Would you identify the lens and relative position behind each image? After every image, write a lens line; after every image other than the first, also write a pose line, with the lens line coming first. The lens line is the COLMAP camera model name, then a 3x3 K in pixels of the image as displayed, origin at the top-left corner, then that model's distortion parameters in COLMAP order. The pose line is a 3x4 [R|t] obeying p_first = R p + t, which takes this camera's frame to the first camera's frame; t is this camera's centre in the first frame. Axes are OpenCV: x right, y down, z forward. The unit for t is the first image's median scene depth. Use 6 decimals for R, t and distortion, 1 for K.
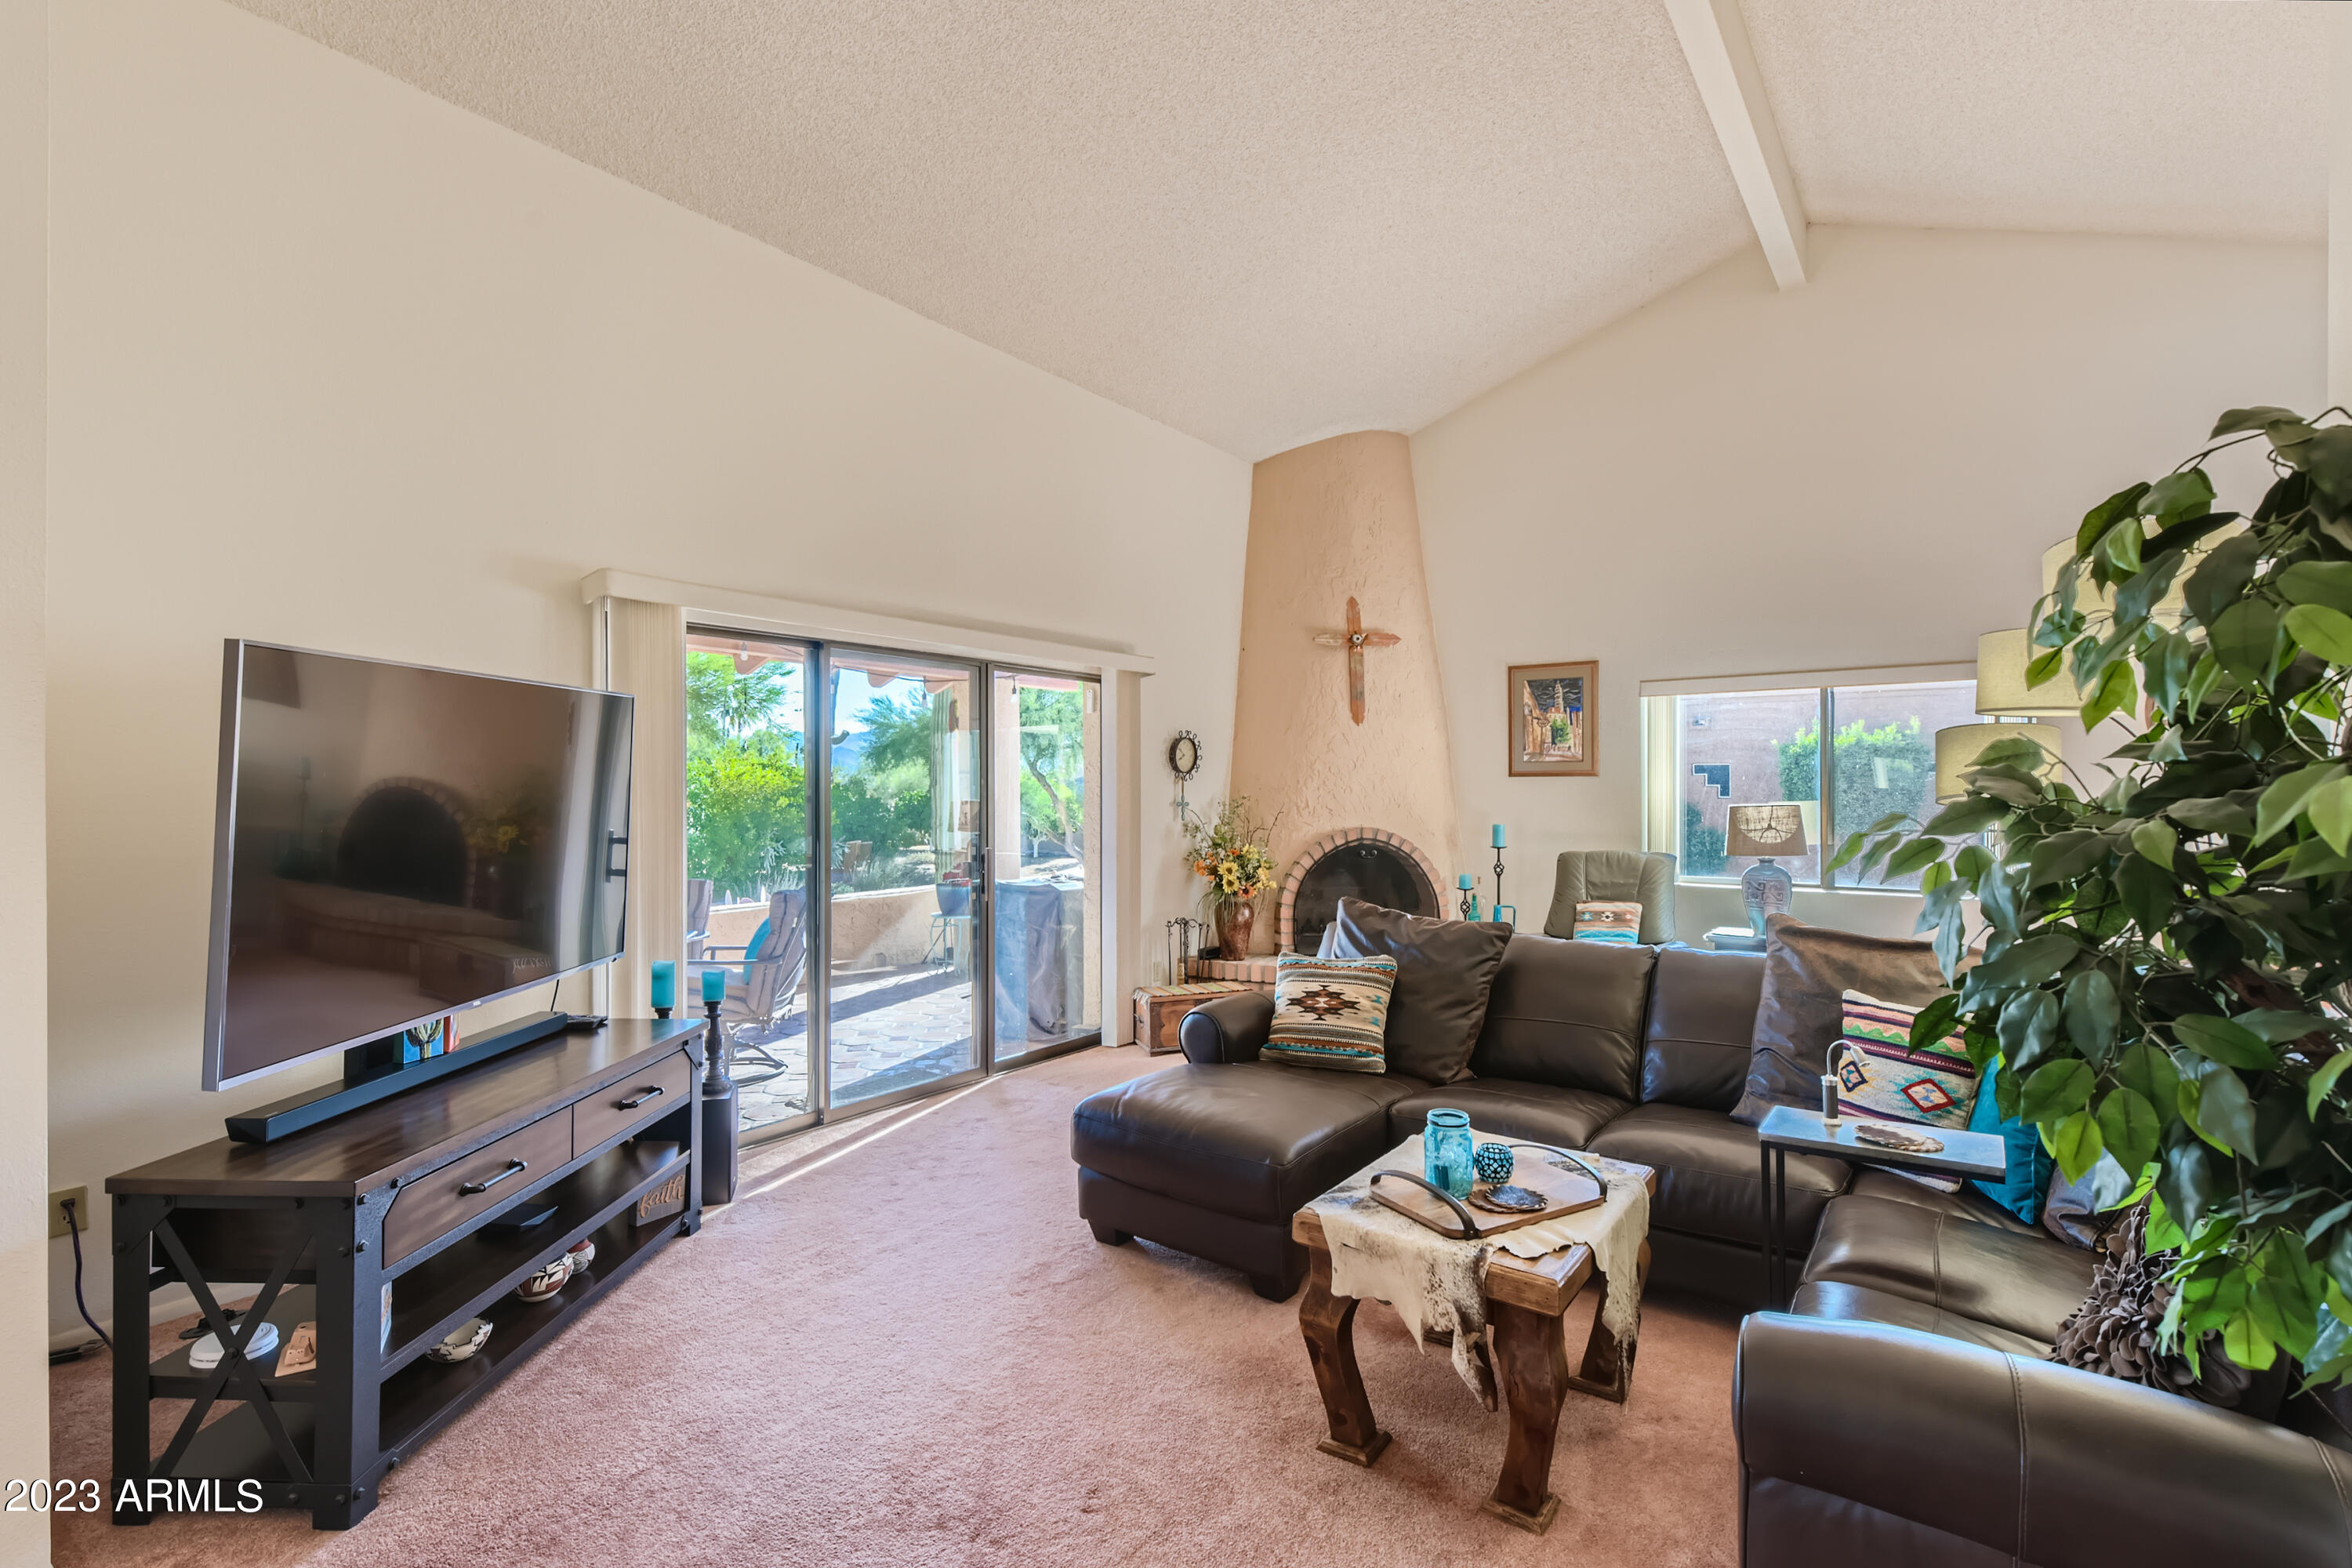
lens RADIAL K [[1091.6, 0, 1164.3], [0, 1091.6, 788.8], [0, 0, 1]] dist [0.014318, -0.004122]
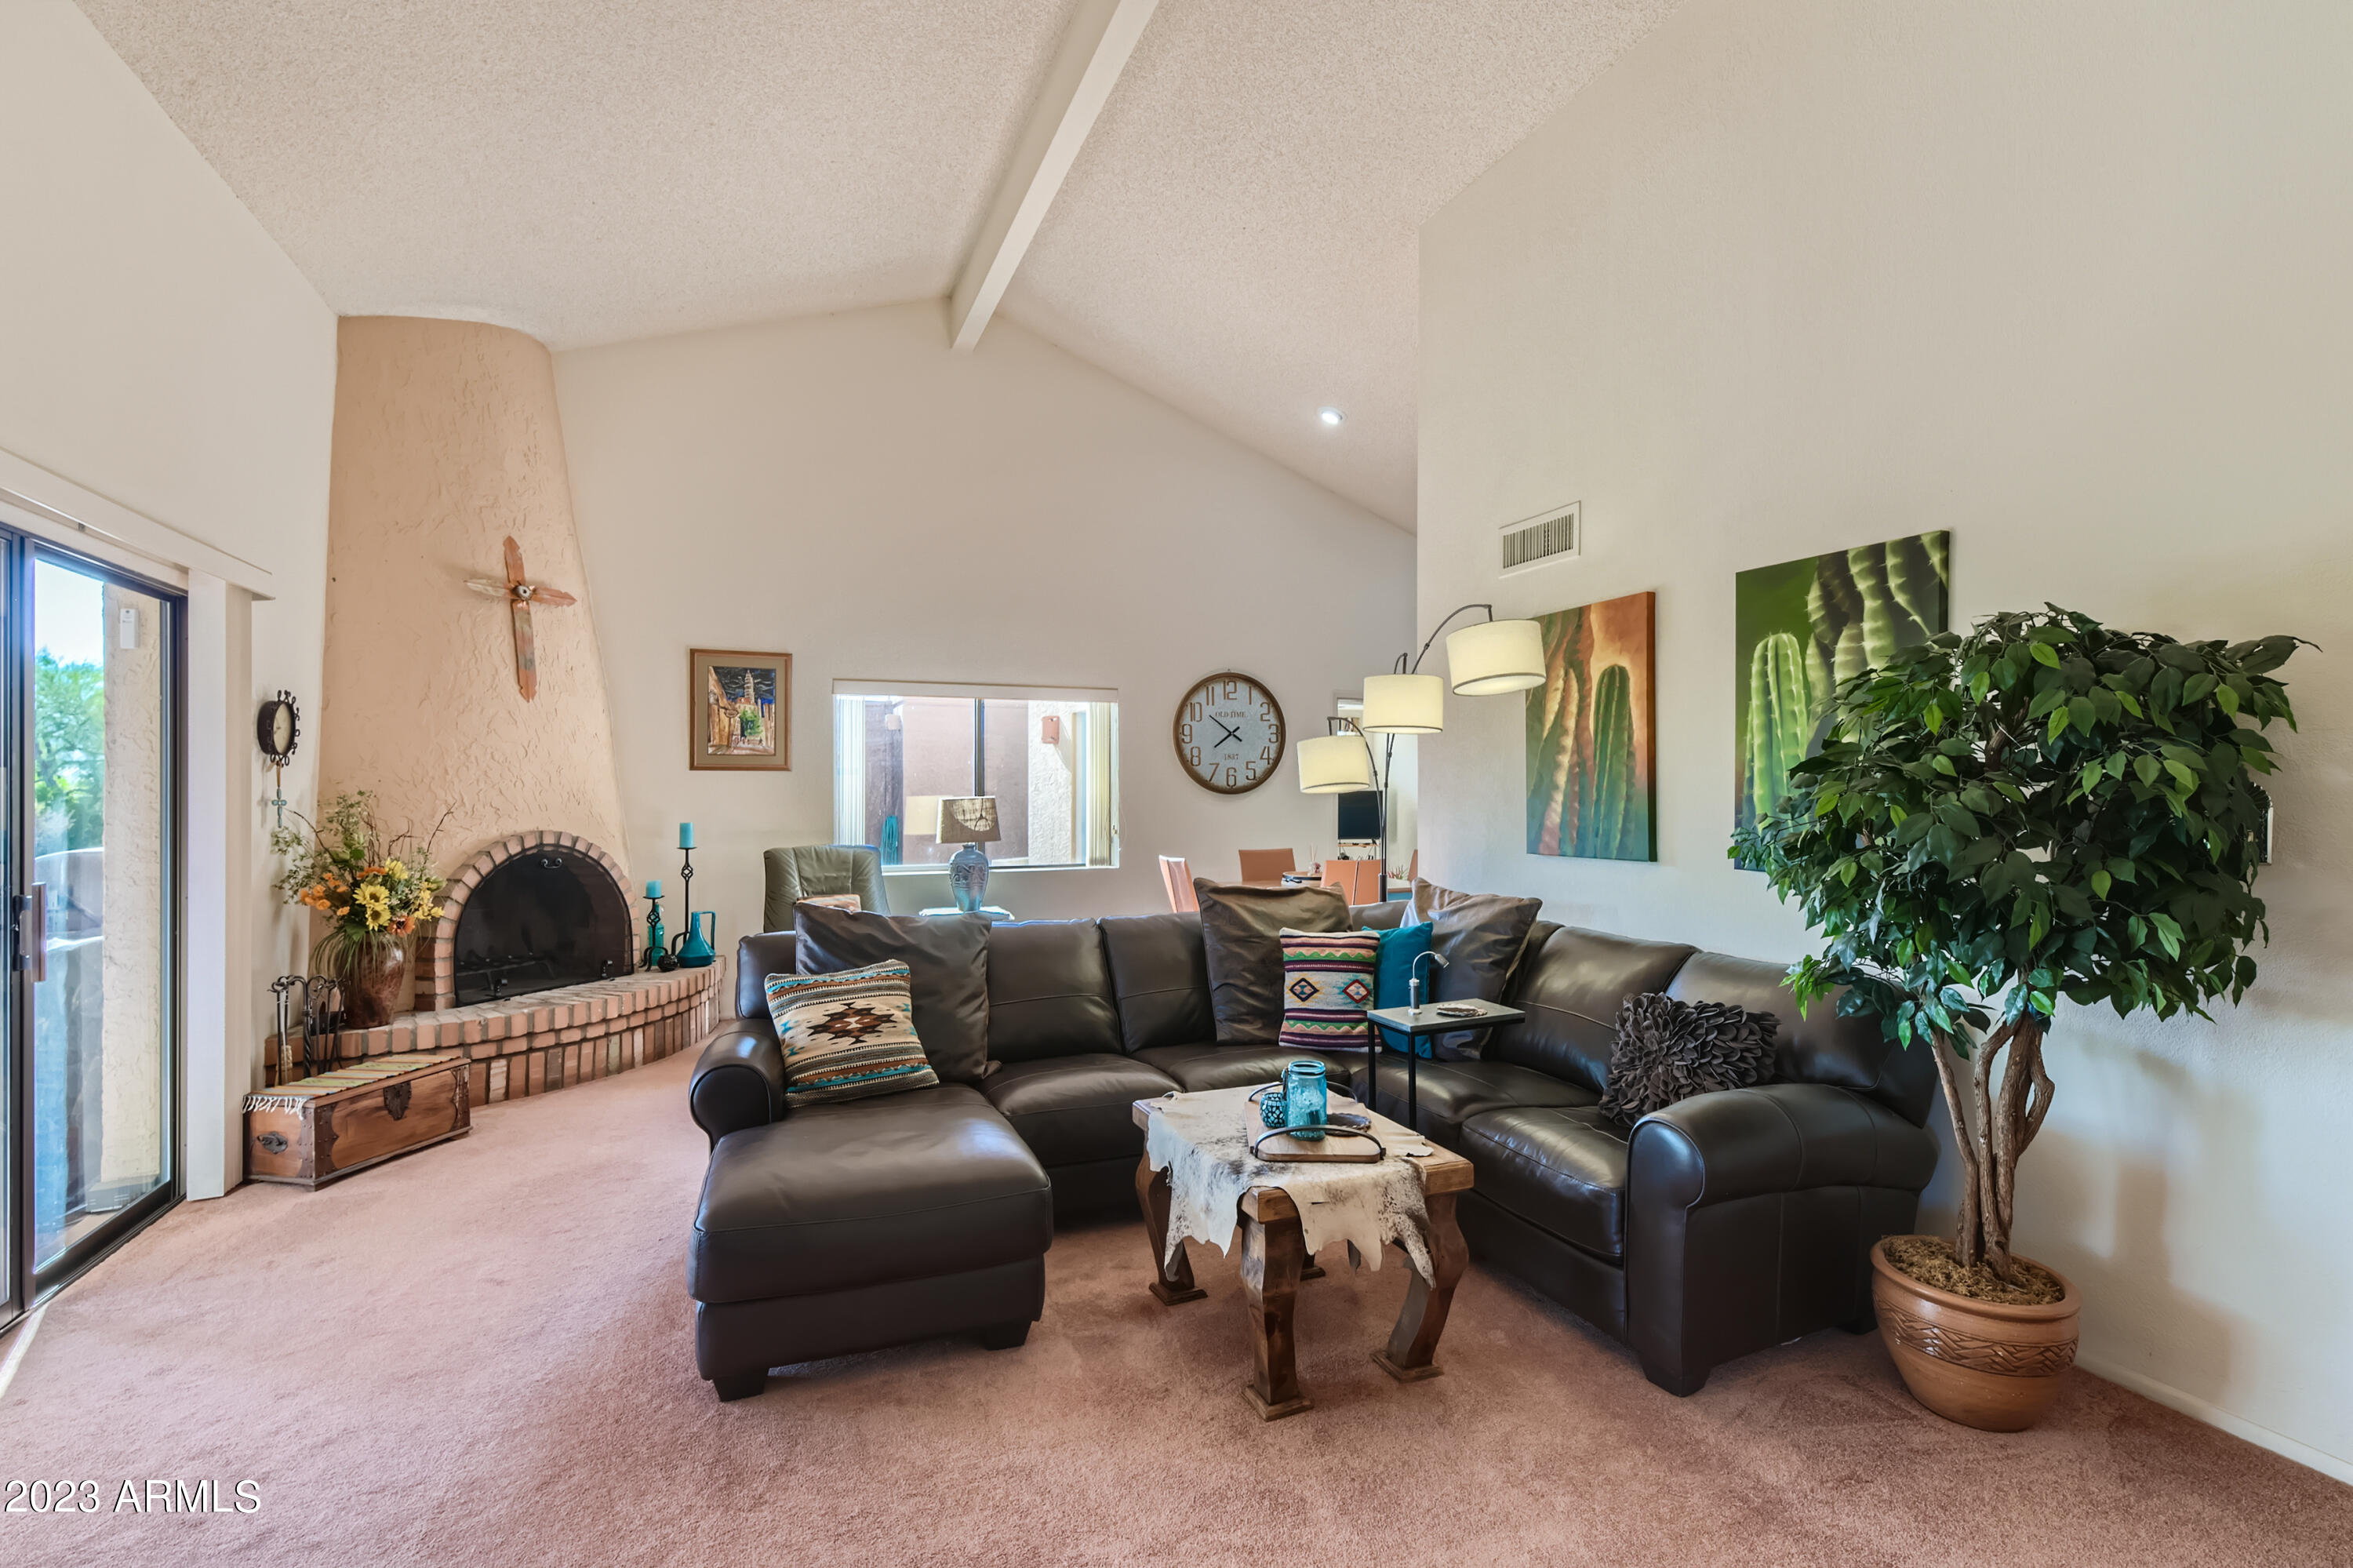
lens RADIAL K [[1092.1, 0, 1192.9], [0, 1092.1, 787.9], [0, 0, 1]] dist [0.014318, -0.004122]
pose [[0.509974, 0.003198, 0.860184, -0.270118], [0.000183, 0.999993, -0.003827, 0.007768], [-0.860190, 0.002110, 0.509970, 0.190999]]
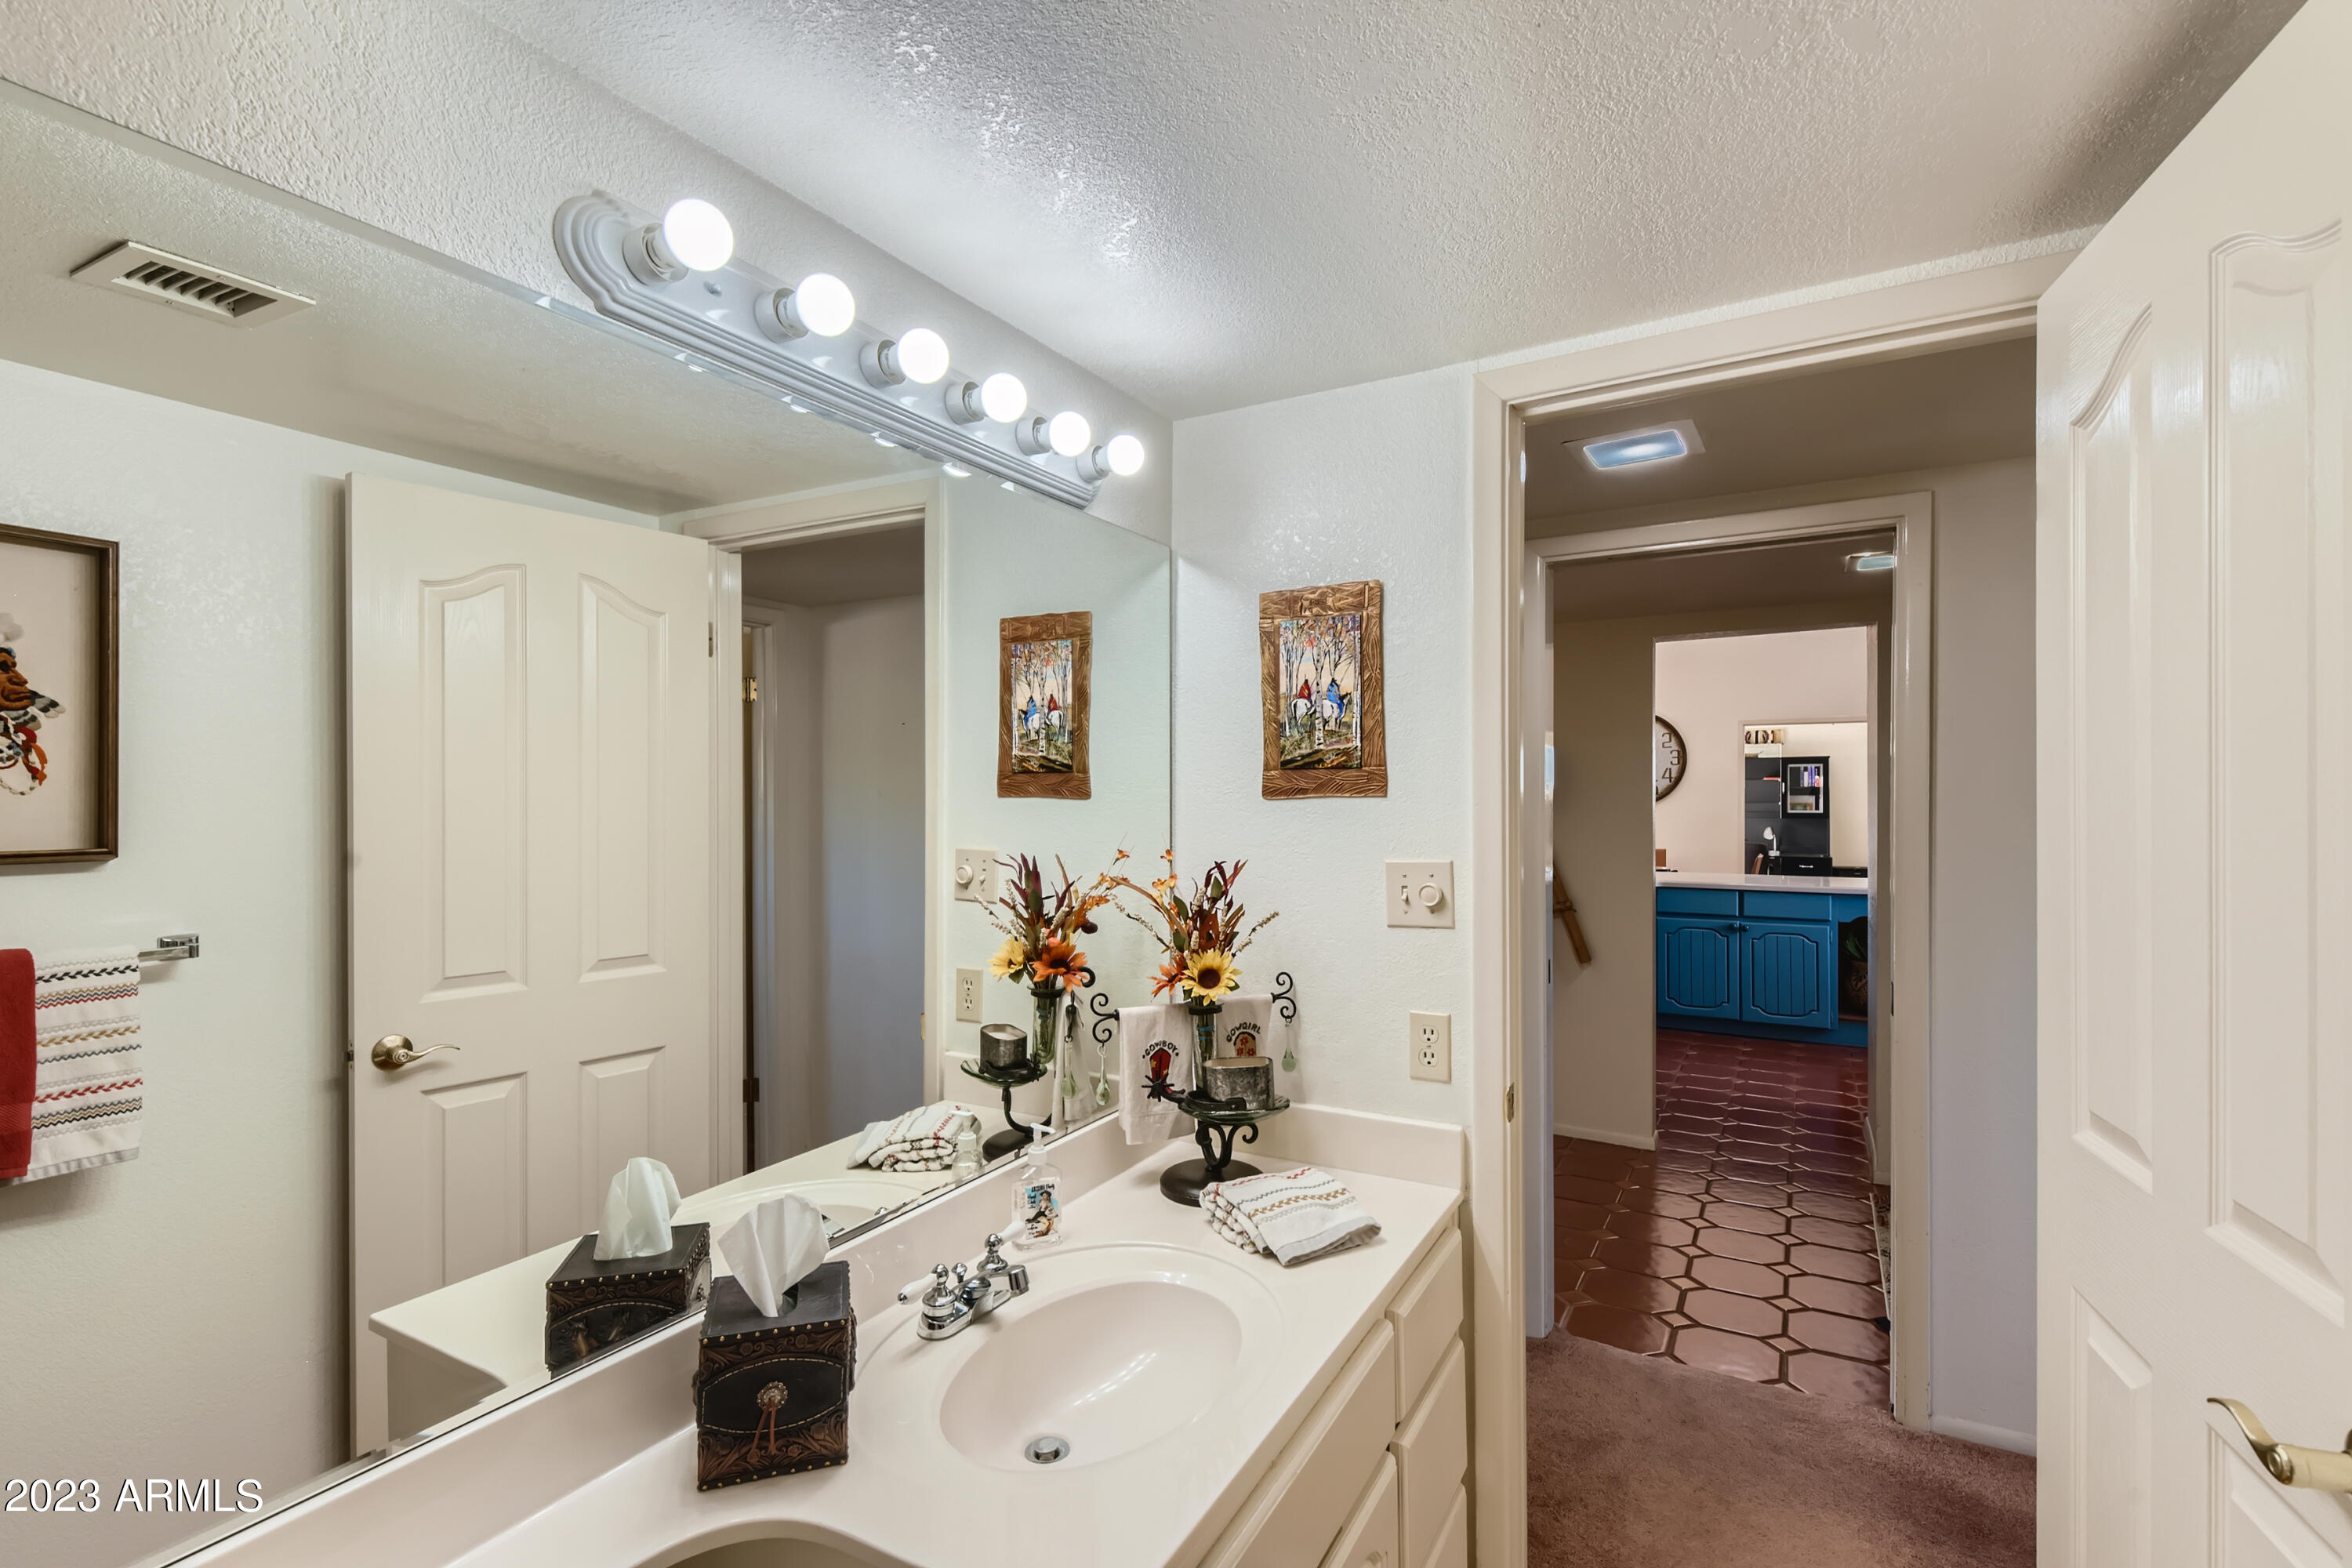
lens RADIAL K [[1091.6, 0, 1176.1], [0, 1091.6, 796.3], [0, 0, 1]] dist [0.014318, -0.004122]
pose [[0.991127, 0.000479, 0.132915, -0.084914], [-0.000995, 0.999992, 0.003818, -0.007631], [-0.132912, -0.003917, 0.991120, -0.700535]]
